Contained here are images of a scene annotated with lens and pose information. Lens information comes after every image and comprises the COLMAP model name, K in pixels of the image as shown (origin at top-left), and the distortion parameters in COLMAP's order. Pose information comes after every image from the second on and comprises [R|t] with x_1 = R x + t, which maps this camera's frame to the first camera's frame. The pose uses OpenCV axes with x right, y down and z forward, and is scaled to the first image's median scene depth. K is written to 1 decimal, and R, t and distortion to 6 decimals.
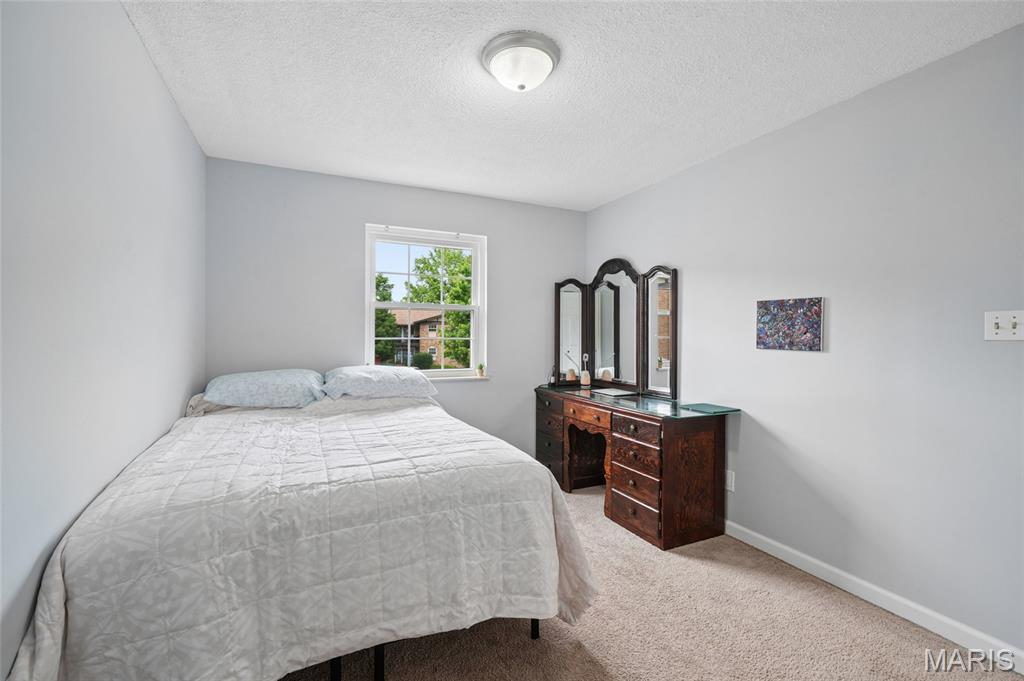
lens RADIAL K [[433.8, 0, 512.0], [0, 433.8, 340.5], [0, 0, 1]] dist [-0.002377, -0.000463]
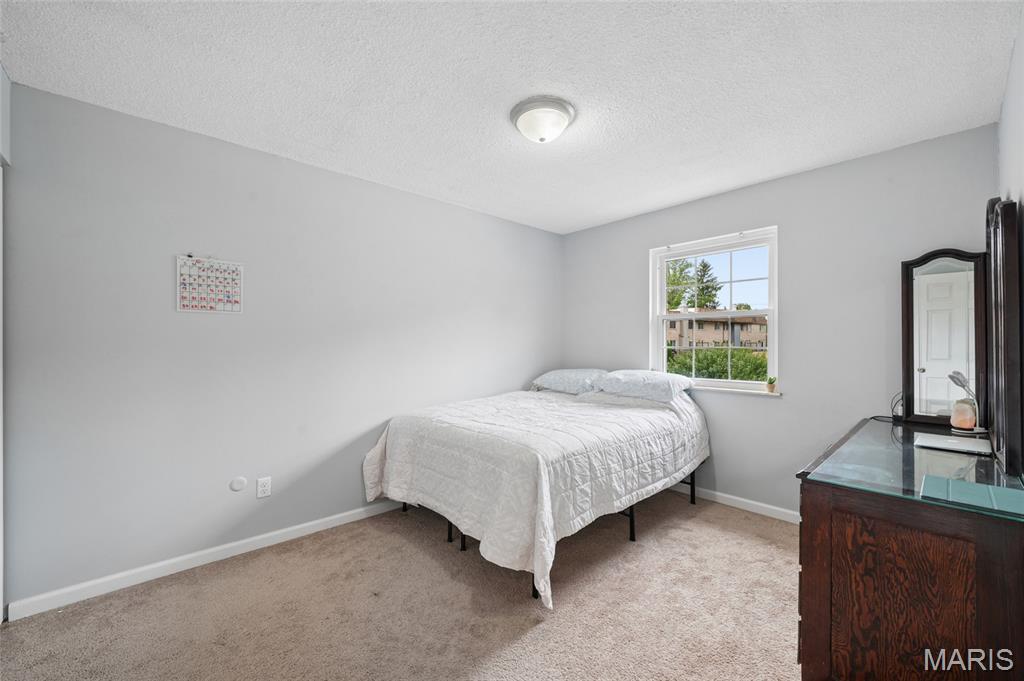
lens RADIAL K [[401.7, 0, 512.0], [0, 401.7, 340.5], [0, 0, 1]] dist [-0.000344, -0.000049]
pose [[0.313637, -0.014396, -0.949434, 0.587498], [-0.005858, 0.999837, -0.017096, -0.002182], [0.949525, 0.010924, 0.313502, 0.312081]]
